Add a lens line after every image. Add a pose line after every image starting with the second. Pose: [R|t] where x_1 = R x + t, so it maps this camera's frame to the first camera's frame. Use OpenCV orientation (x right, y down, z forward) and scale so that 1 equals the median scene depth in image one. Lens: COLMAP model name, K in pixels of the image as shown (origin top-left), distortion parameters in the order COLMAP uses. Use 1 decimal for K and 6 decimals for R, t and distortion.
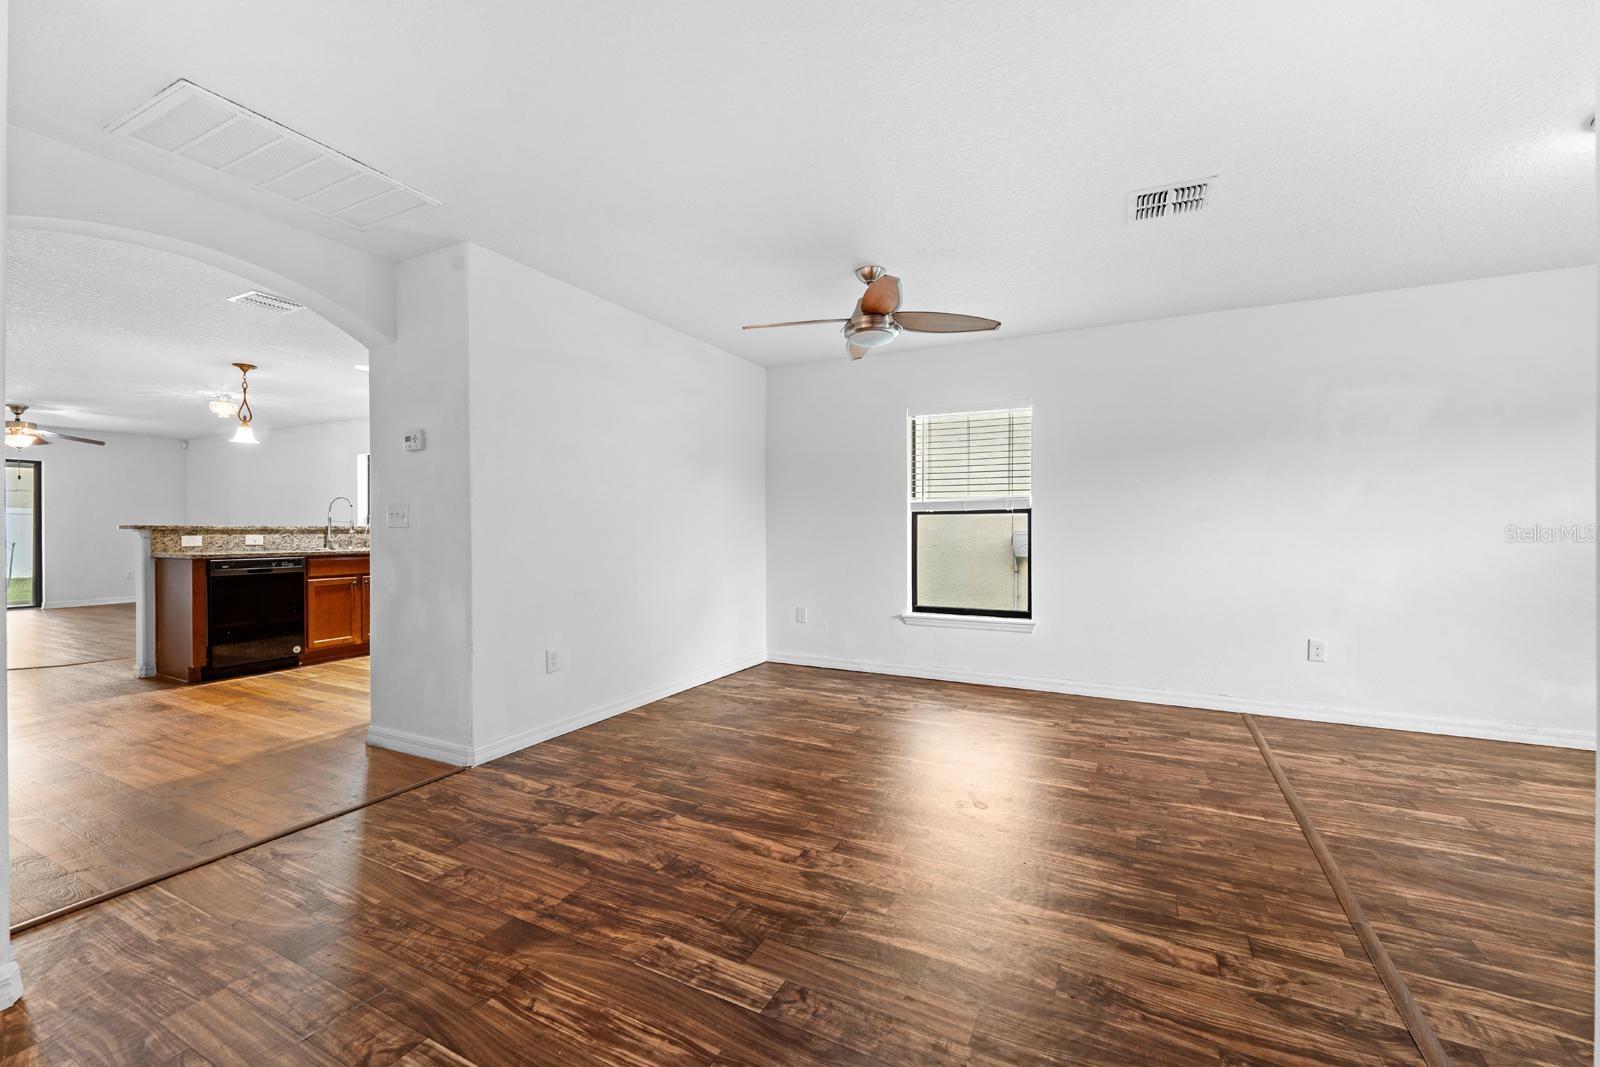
lens RADIAL K [[658.1, 0, 794.8], [0, 658.1, 534.8], [0, 0, 1]] dist [-0.001964, -0.000060]
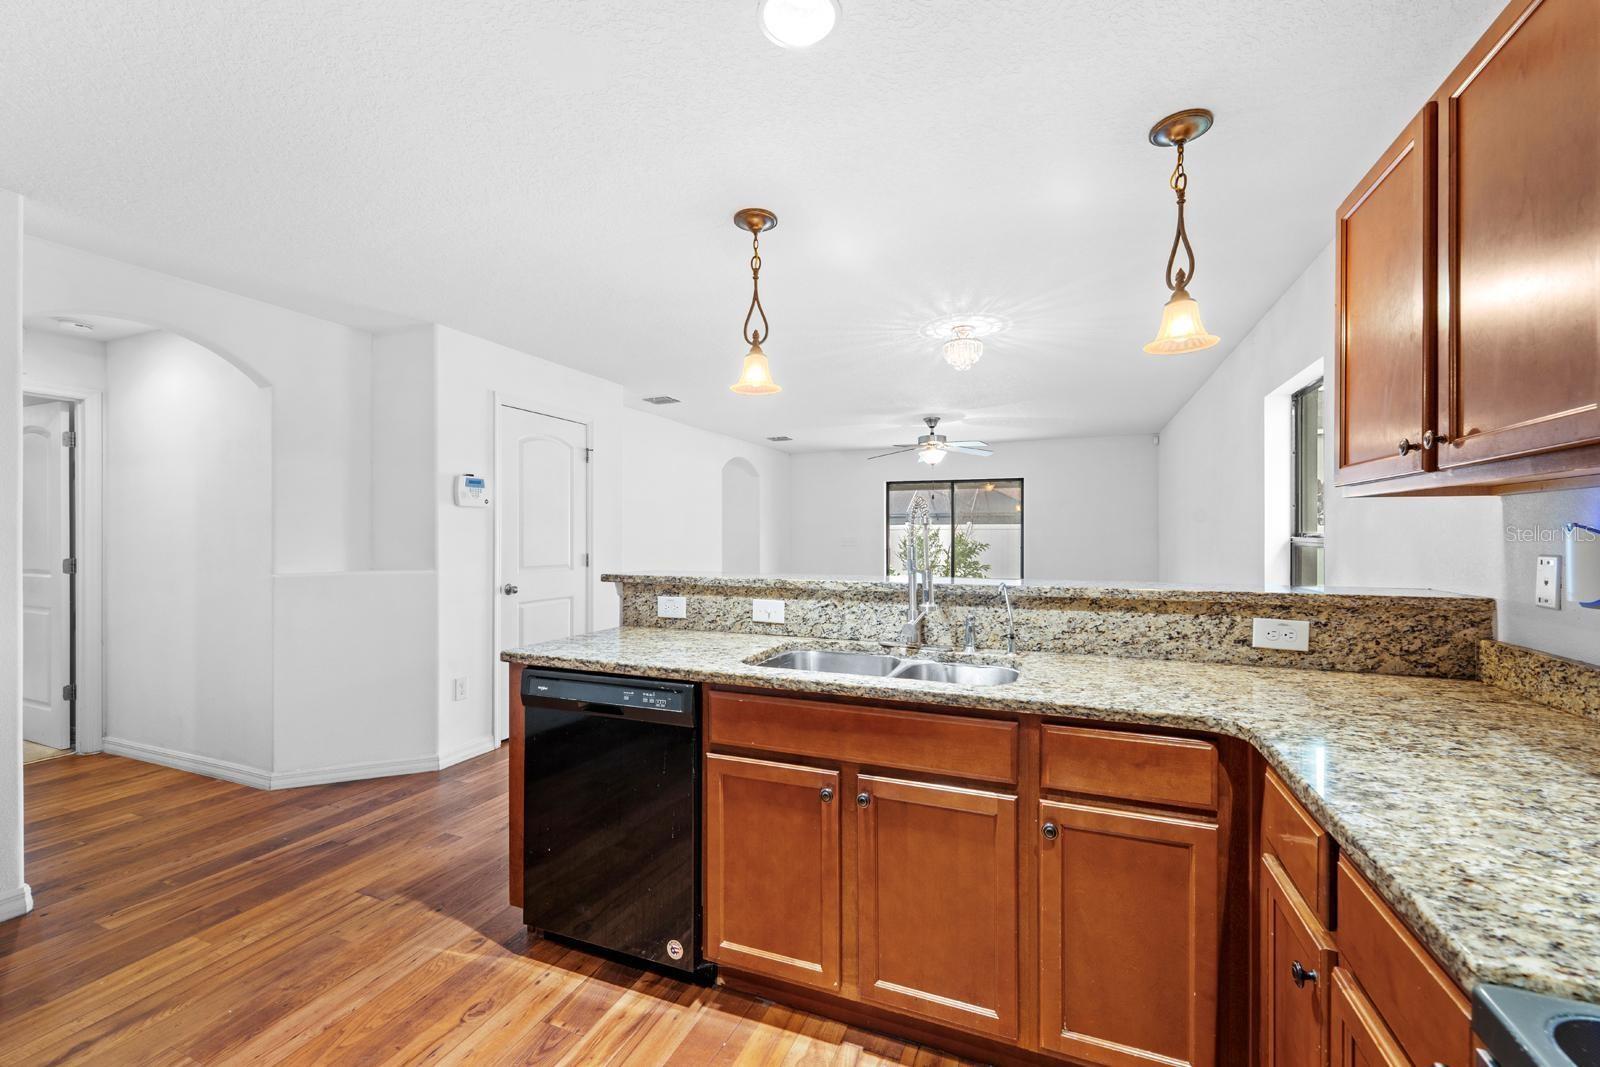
lens RADIAL K [[658.1, 0, 794.8], [0, 658.1, 534.8], [0, 0, 1]] dist [-0.001964, -0.000060]
pose [[0.074781, -0.002601, -0.997197, -0.393814], [-0.007782, 0.999965, -0.003191, -0.042025], [0.997170, 0.007999, 0.074759, 1.002348]]
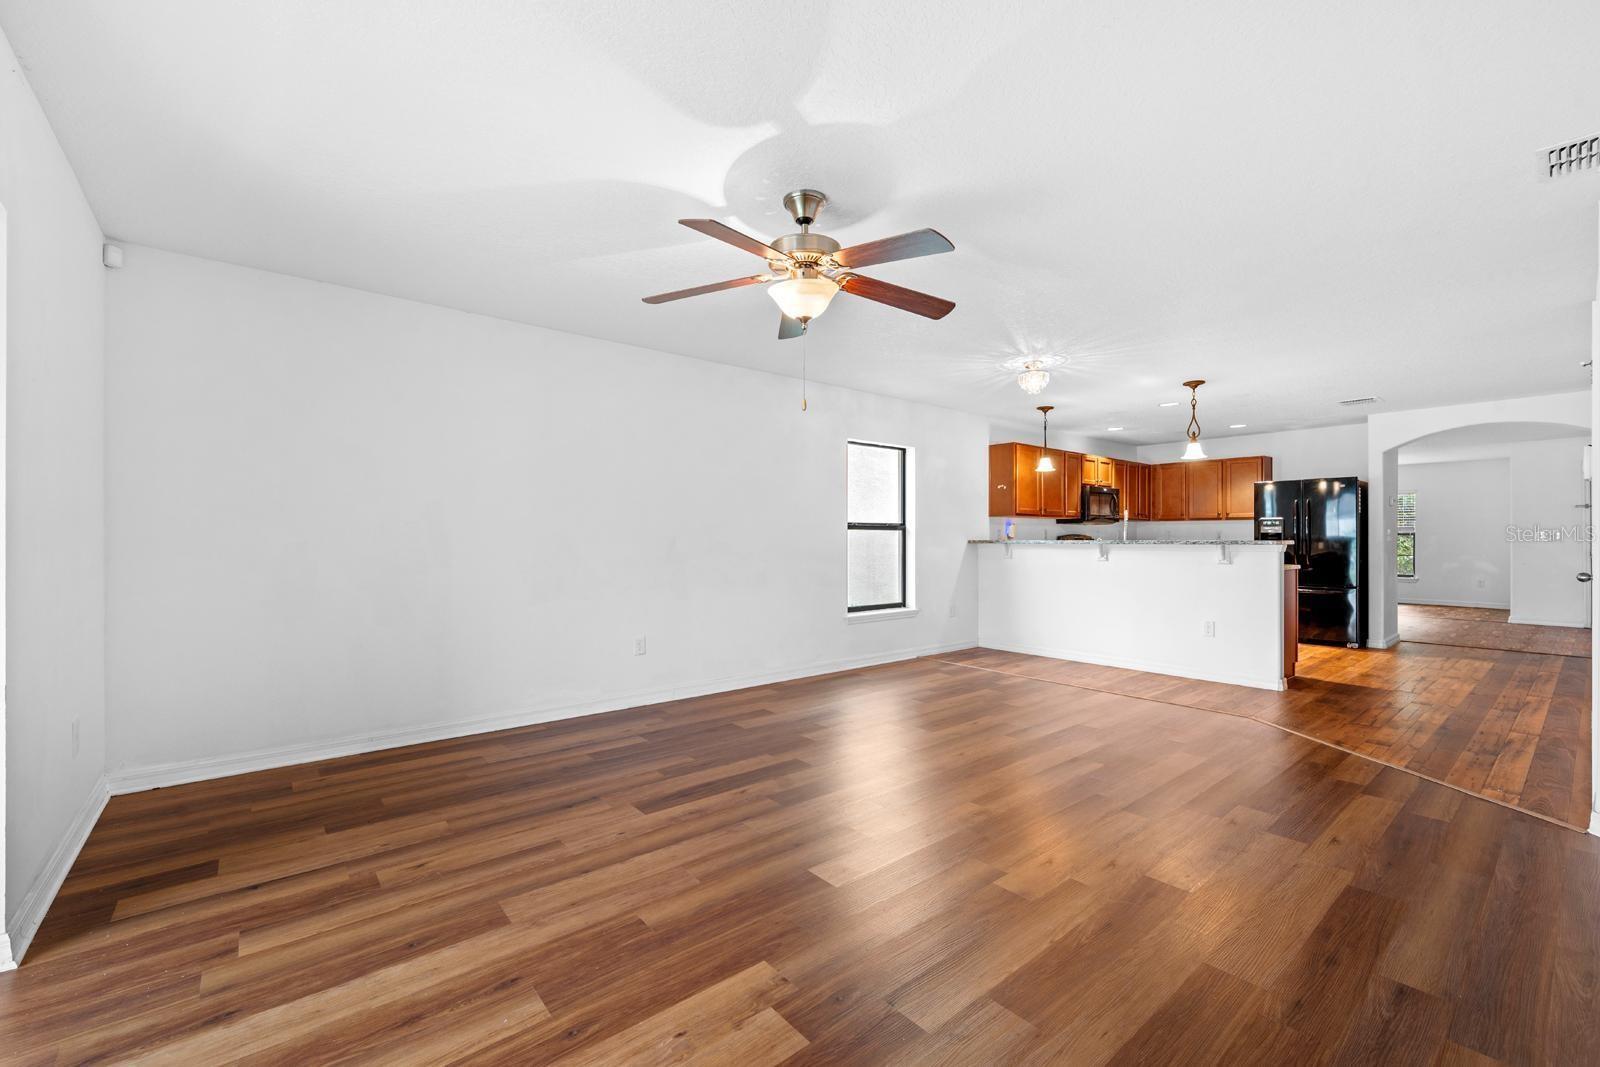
lens RADIAL K [[663.5, 0, 800.0], [0, 663.5, 533.5], [0, 0, 1]] dist [-0.000717, 0.000038]
pose [[0.395694, 0.004620, 0.918371, -2.034399], [0.009392, 0.999915, -0.009077, -0.020706], [-0.918335, 0.012217, 0.395616, 1.164511]]
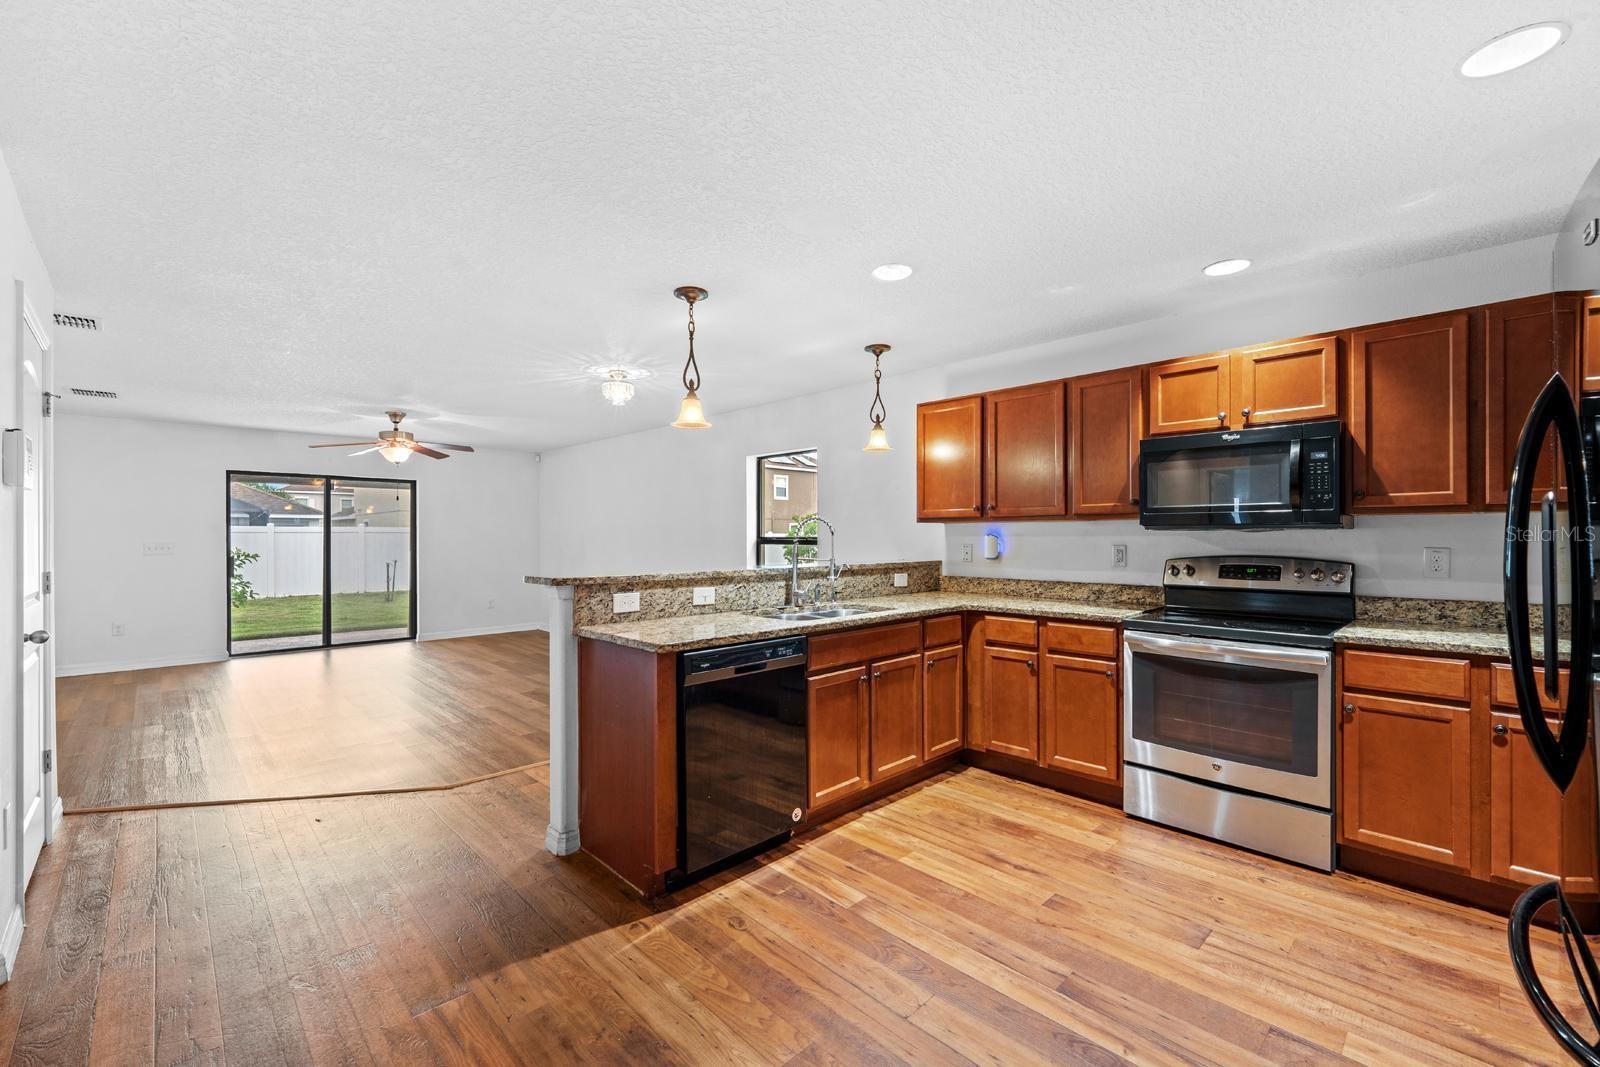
lens RADIAL K [[667.7, 0, 798.7], [0, 667.7, 535.9], [0, 0, 1]] dist [0.000662, -0.000163]
pose [[0.945720, -0.005255, -0.324941, -0.564699], [0.002036, 0.999945, -0.010248, -0.039184], [0.324977, 0.009030, 0.945679, 0.484248]]
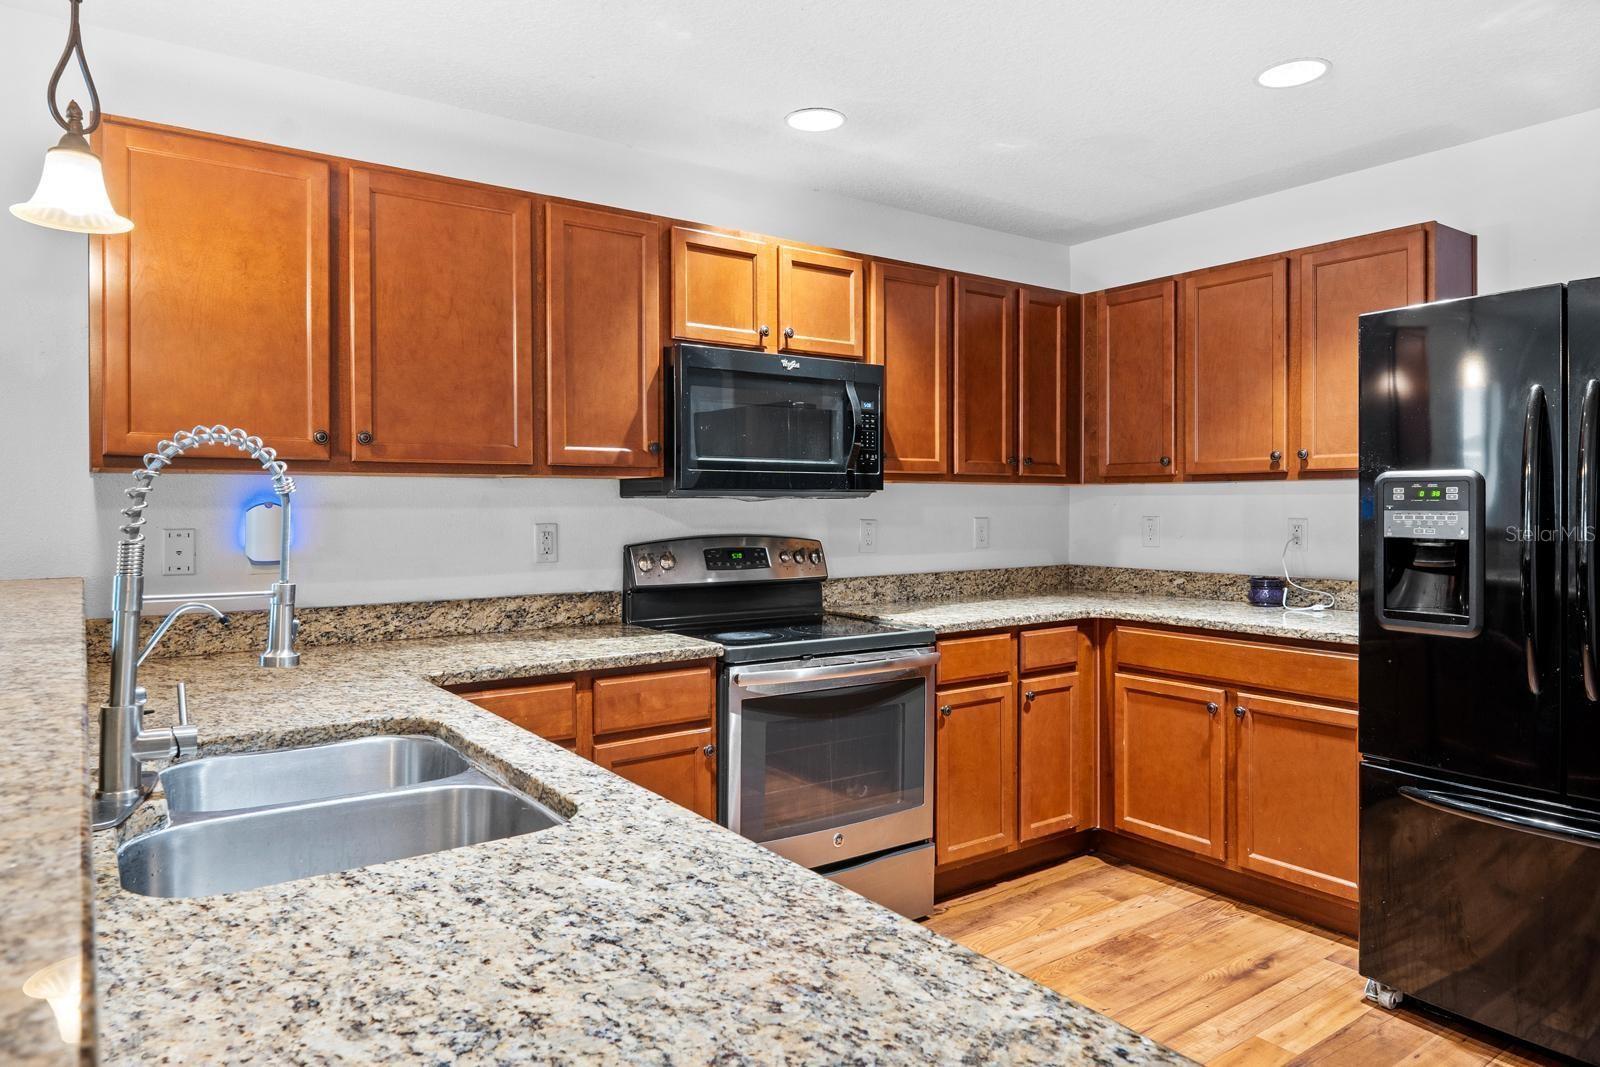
lens RADIAL K [[1016.0, 0, 795.9], [0, 1016.0, 518.1], [0, 0, 1]] dist [0.005094, 0.000238]
pose [[0.456961, -0.014328, 0.889371, -0.925730], [0.012333, 0.999876, 0.009772, -0.043063], [-0.889401, 0.006504, 0.457081, 0.853534]]
